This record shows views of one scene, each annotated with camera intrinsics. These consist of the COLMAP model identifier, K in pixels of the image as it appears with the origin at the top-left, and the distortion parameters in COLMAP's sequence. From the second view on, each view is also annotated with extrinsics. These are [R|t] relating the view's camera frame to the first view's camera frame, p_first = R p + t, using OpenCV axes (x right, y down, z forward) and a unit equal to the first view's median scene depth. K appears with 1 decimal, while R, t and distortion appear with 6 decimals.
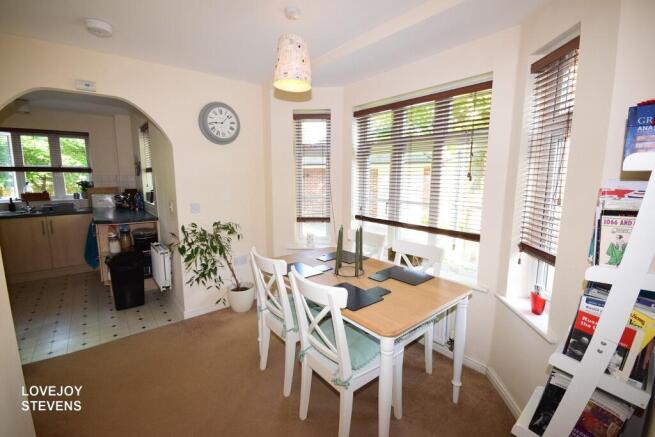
lens RADIAL K [[289.6, 0, 327.7], [0, 289.6, 207.3], [0, 0, 1]] dist [0.000256, -0.000045]
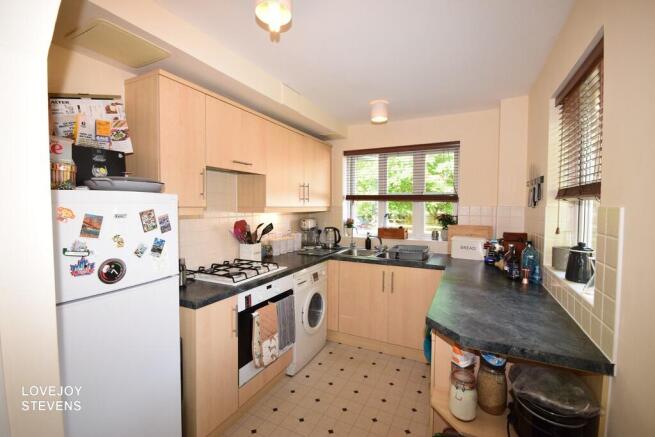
lens RADIAL K [[294.2, 0, 327.5], [0, 294.2, 218.5], [0, 0, 1]] dist [-0.000729, -0.000040]
pose [[0.416599, 0.042645, -0.908090, -0.360949], [-0.119428, 0.992809, -0.008166, -0.046890], [0.901212, 0.111853, 0.418696, 0.500455]]
